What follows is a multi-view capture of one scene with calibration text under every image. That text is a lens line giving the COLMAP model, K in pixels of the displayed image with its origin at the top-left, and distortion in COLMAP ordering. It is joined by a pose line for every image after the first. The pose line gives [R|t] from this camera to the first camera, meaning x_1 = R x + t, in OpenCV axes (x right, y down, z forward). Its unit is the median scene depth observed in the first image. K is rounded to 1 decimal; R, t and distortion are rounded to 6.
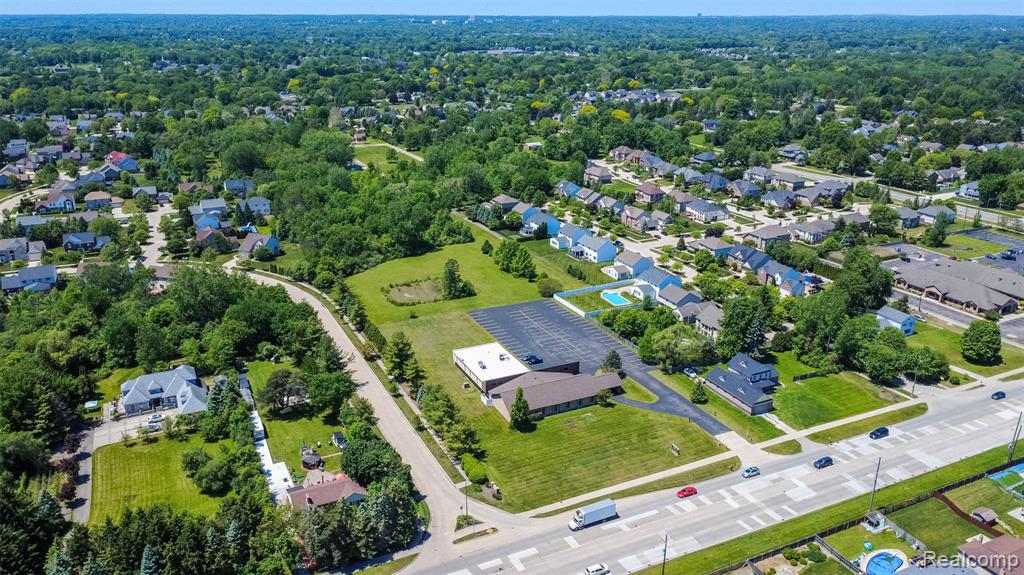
lens RADIAL K [[764.8, 0, 512.0], [0, 764.8, 287.5], [0, 0, 1]] dist [0.001387, -0.003465]
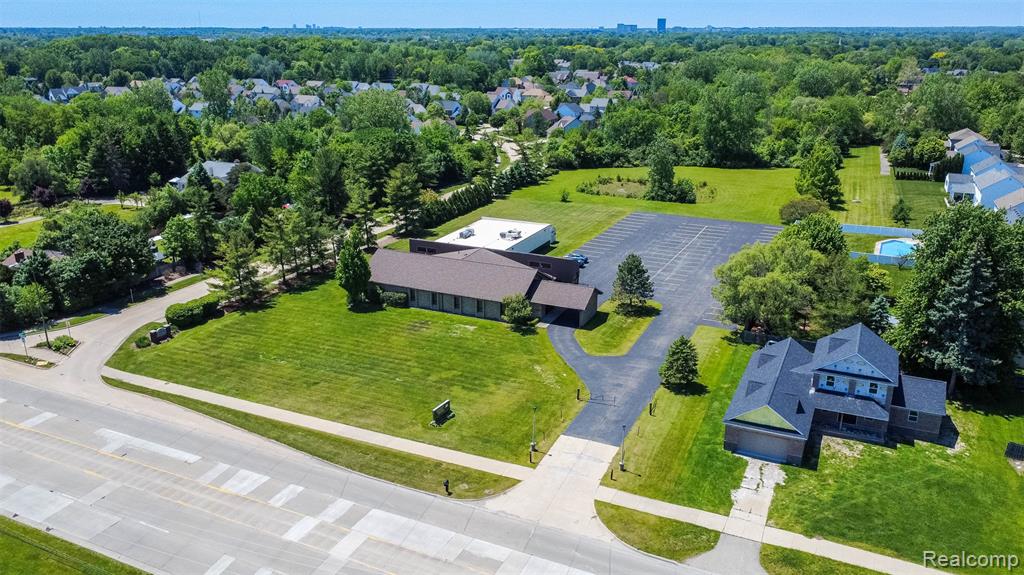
lens RADIAL K [[800.3, 0, 512.0], [0, 800.3, 287.5], [0, 0, 1]] dist [0.007451, 0.002061]
pose [[0.634197, 0.235971, -0.736282, 0.459341], [-0.260603, 0.961804, 0.083778, 0.076791], [0.727929, 0.138746, 0.671468, 0.581518]]
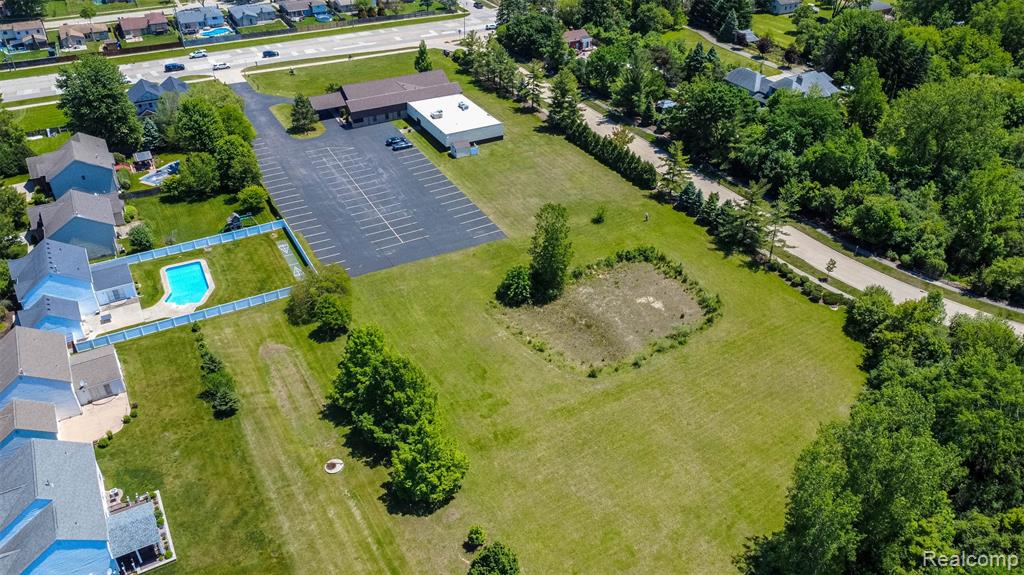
lens RADIAL K [[772.3, 0, 512.0], [0, 772.3, 287.5], [0, 0, 1]] dist [-0.003331, 0.000182]
pose [[-0.997860, 0.028346, -0.058928, -0.037208], [-0.030160, 0.600093, 0.799361, -0.449470], [0.058021, 0.799428, -0.597954, 1.636180]]
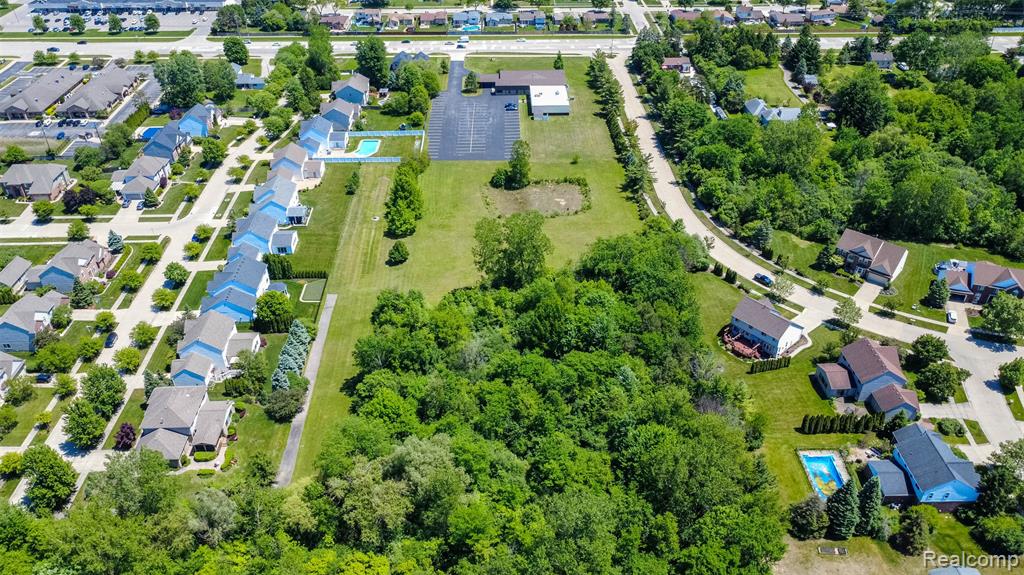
lens RADIAL K [[764.8, 0, 512.0], [0, 764.8, 287.5], [0, 0, 1]] dist [0.001387, -0.003465]
pose [[-0.914227, -0.228894, 0.334361, -0.507192], [0.134931, 0.606106, 0.783856, -0.782887], [-0.382078, 0.761737, -0.523233, 2.003994]]
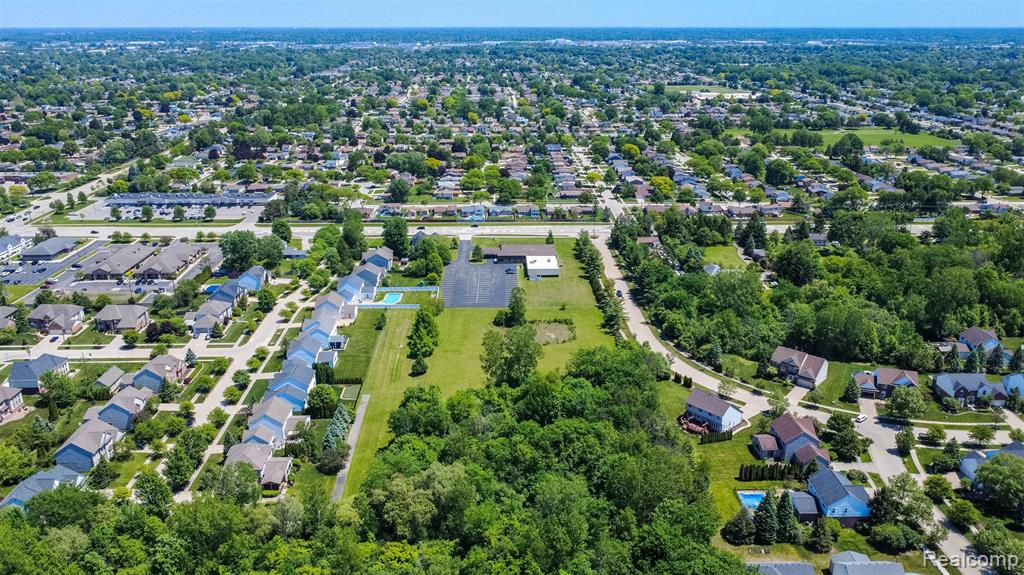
lens RADIAL K [[772.3, 0, 512.0], [0, 772.3, 287.5], [0, 0, 1]] dist [-0.003331, 0.000182]
pose [[-0.914858, -0.130726, 0.382029, -0.619485], [0.132491, 0.796565, 0.589856, -0.862280], [-0.381421, 0.590250, -0.711423, 2.249553]]
